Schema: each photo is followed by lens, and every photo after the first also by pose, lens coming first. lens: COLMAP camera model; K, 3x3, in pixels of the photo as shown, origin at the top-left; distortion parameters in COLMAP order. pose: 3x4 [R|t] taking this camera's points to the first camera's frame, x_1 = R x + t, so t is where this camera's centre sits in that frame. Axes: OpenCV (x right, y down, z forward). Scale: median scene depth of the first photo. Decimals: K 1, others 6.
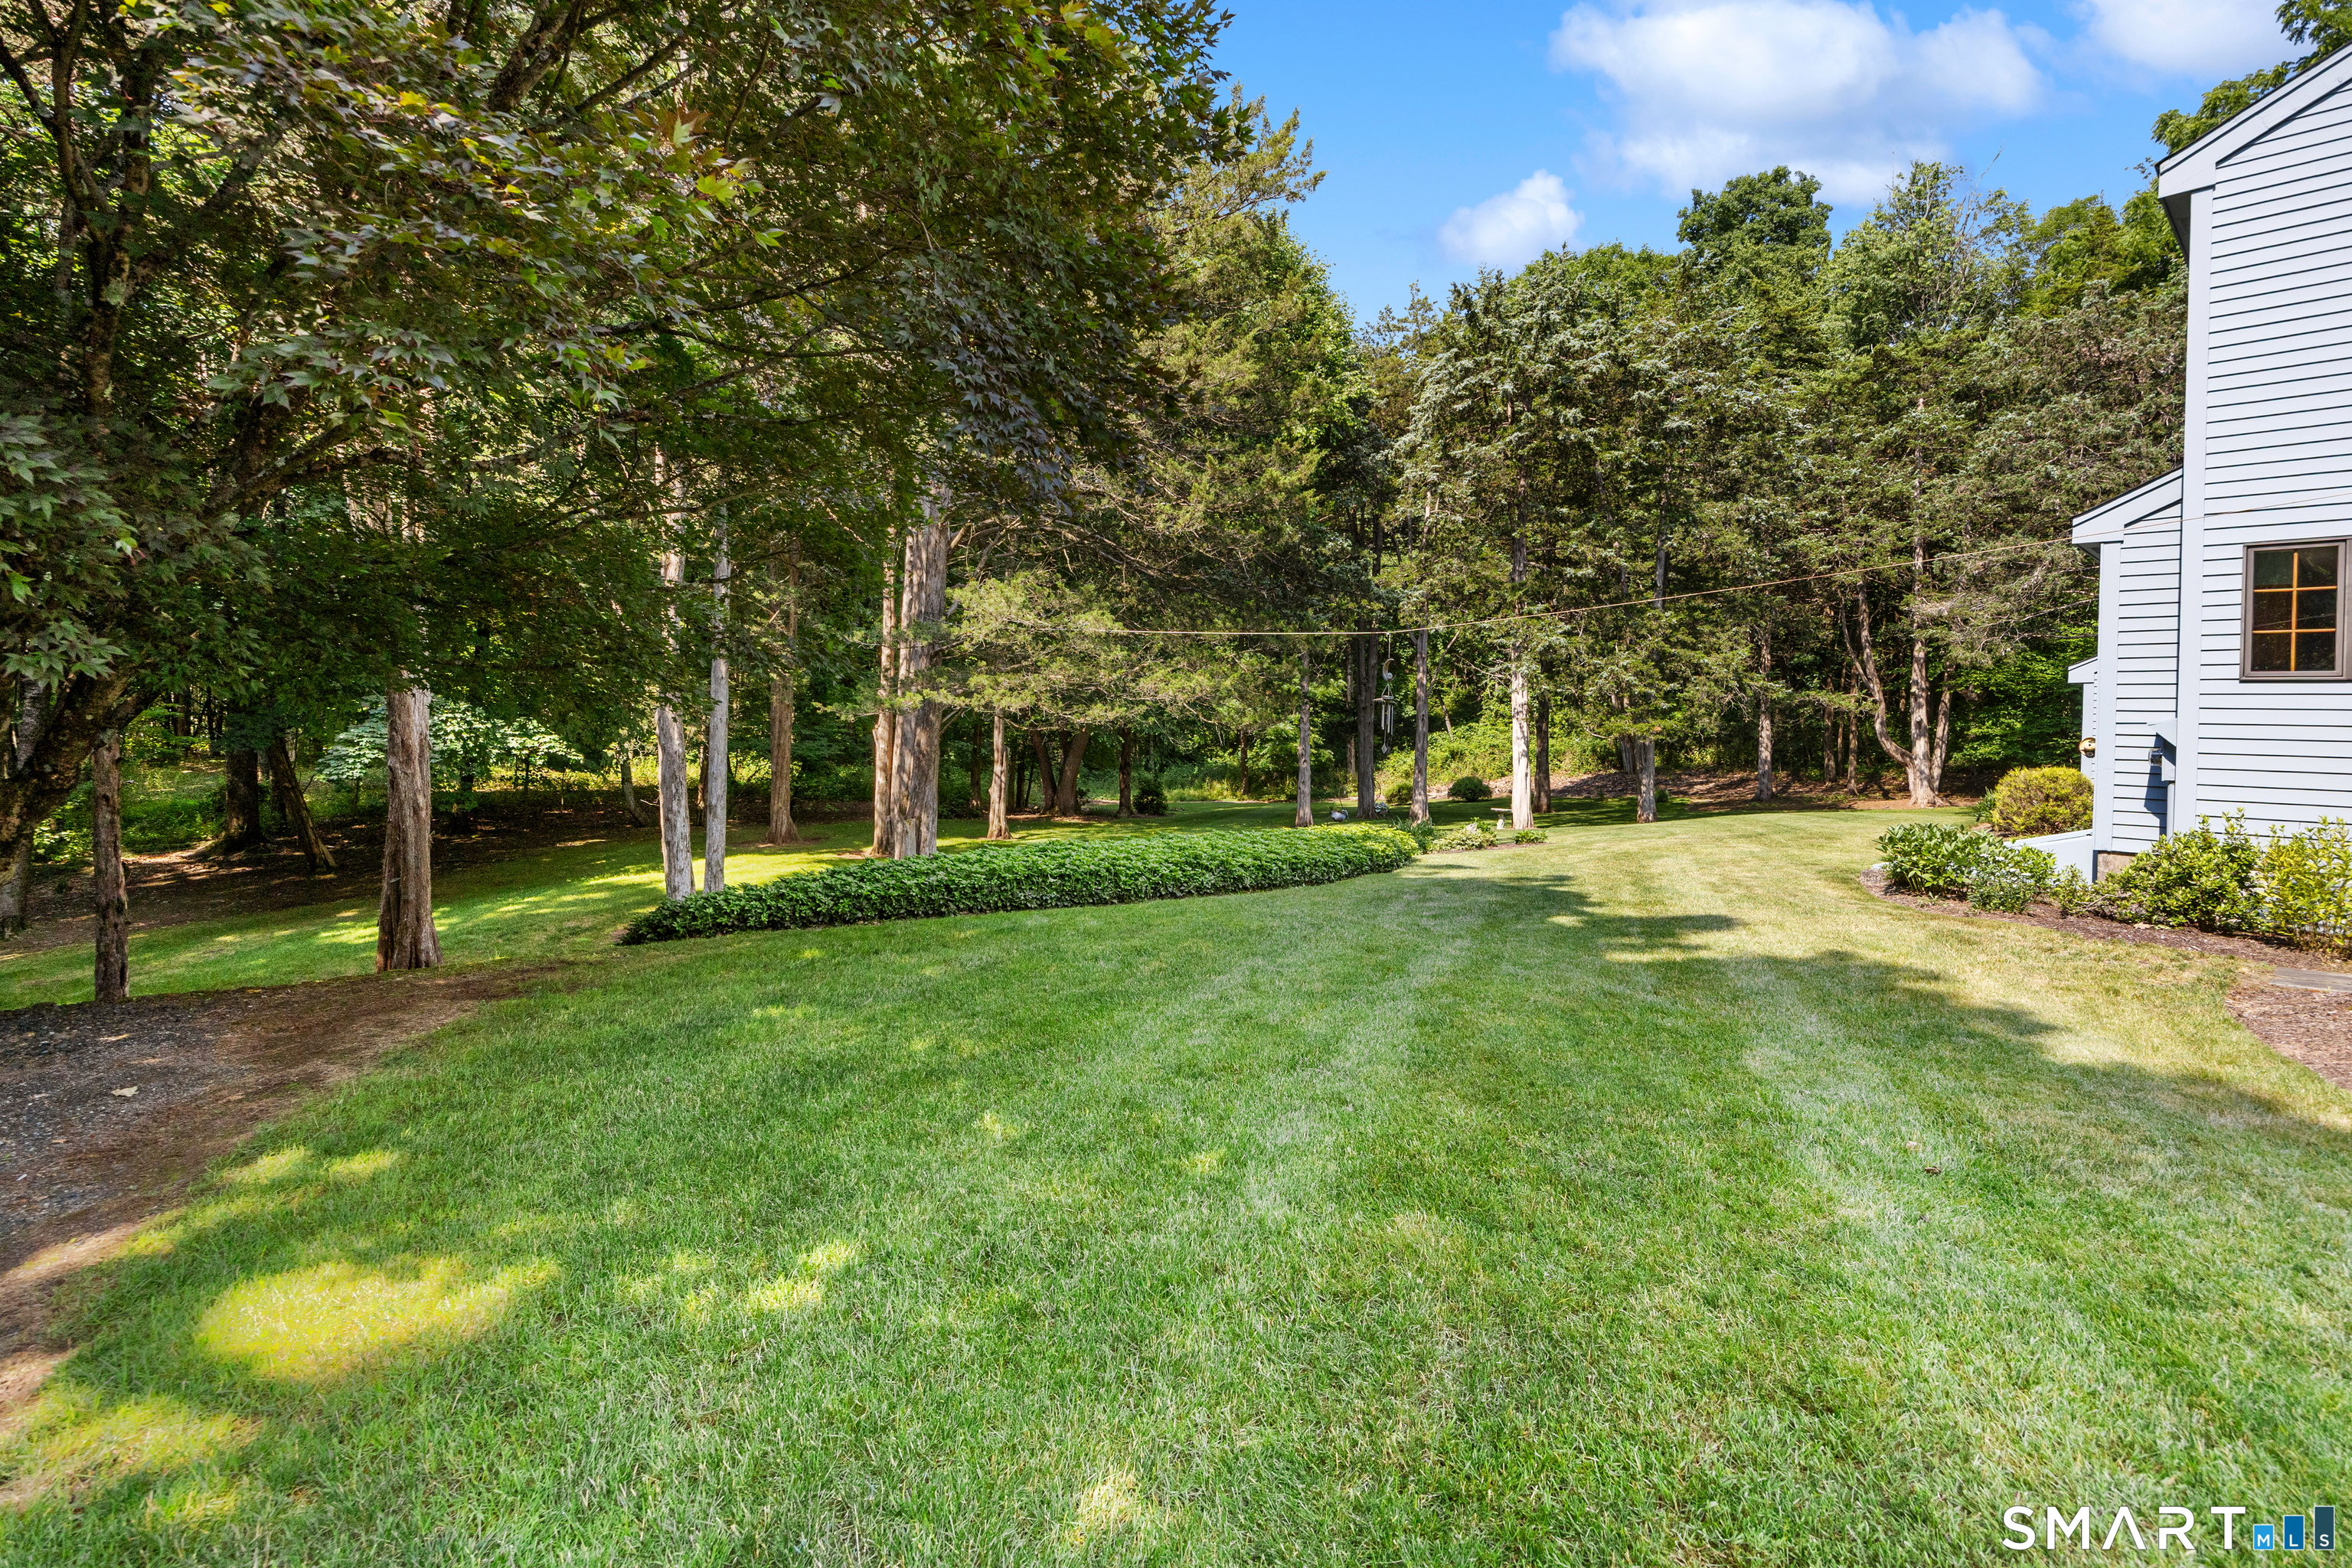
lens RADIAL K [[1235.3, 0, 1177.7], [0, 1235.3, 767.8], [0, 0, 1]] dist [-0.001435, 0.000548]
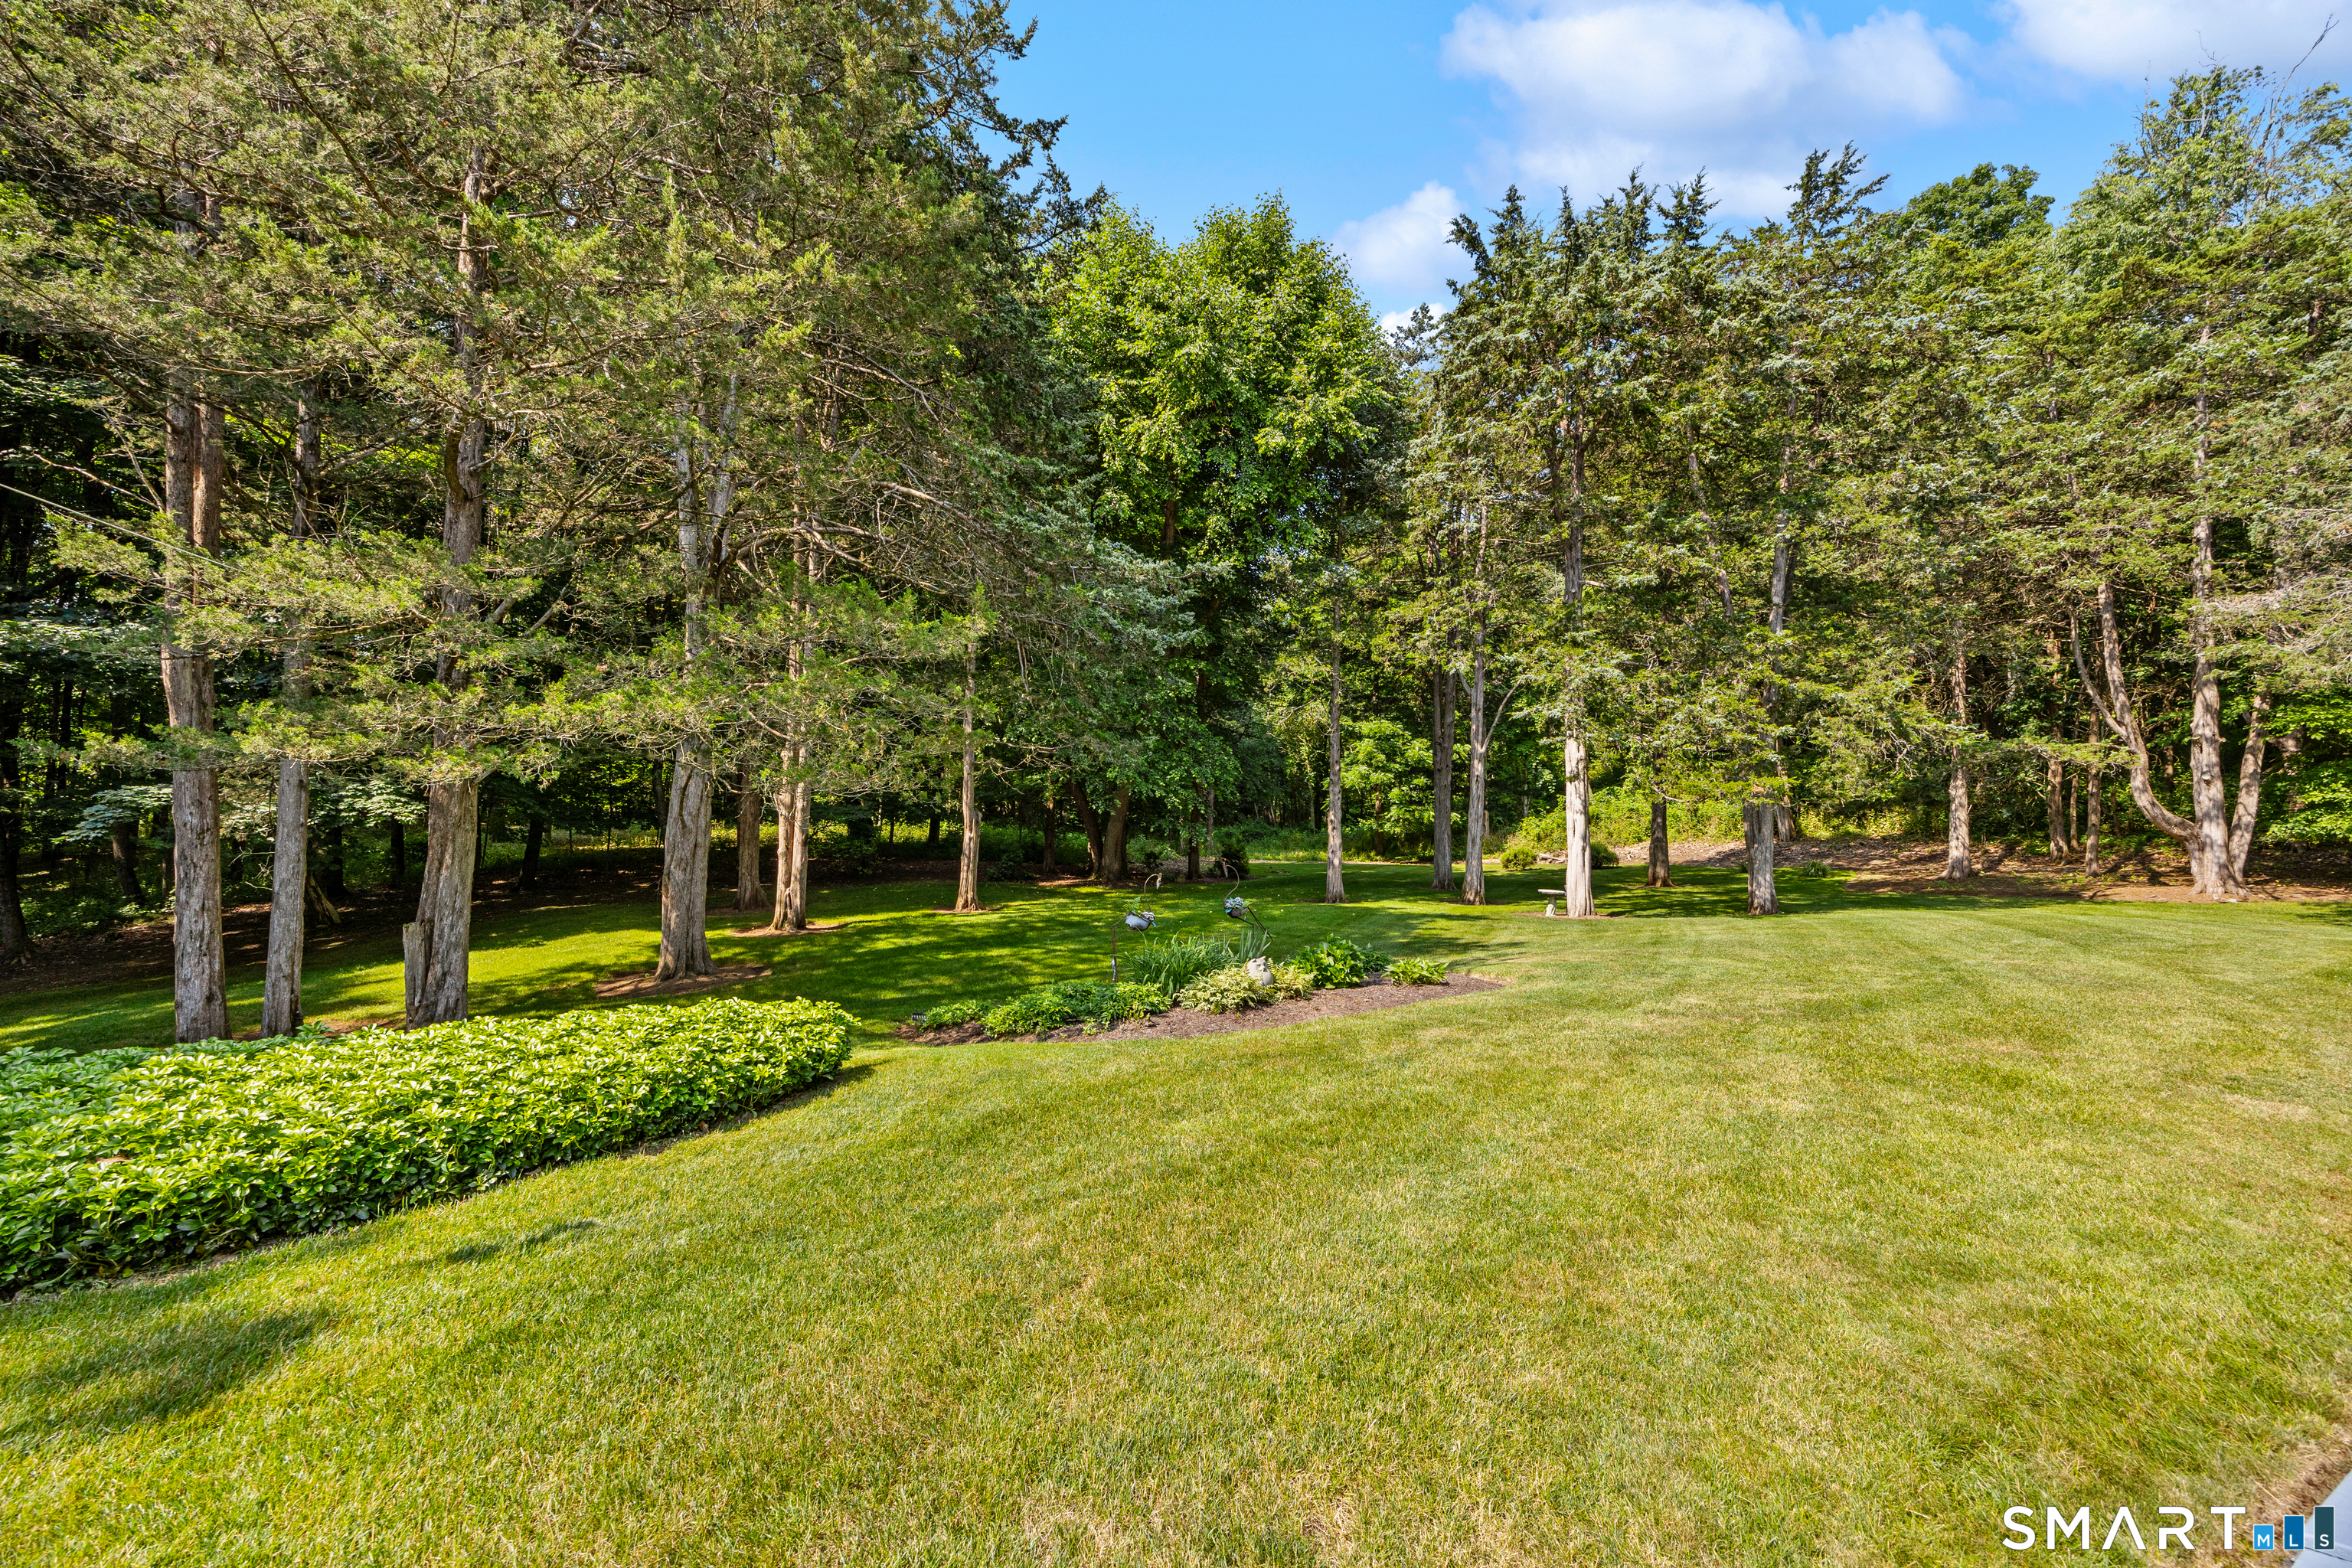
lens RADIAL K [[926.7, 0, 1171.6], [0, 926.7, 805.3], [0, 0, 1]] dist [0.003052, -0.000092]
pose [[0.960909, 0.000106, -0.276863, 0.177883], [-0.007739, 0.999620, -0.026475, -0.004354], [0.276755, 0.027582, 0.960545, 0.328326]]
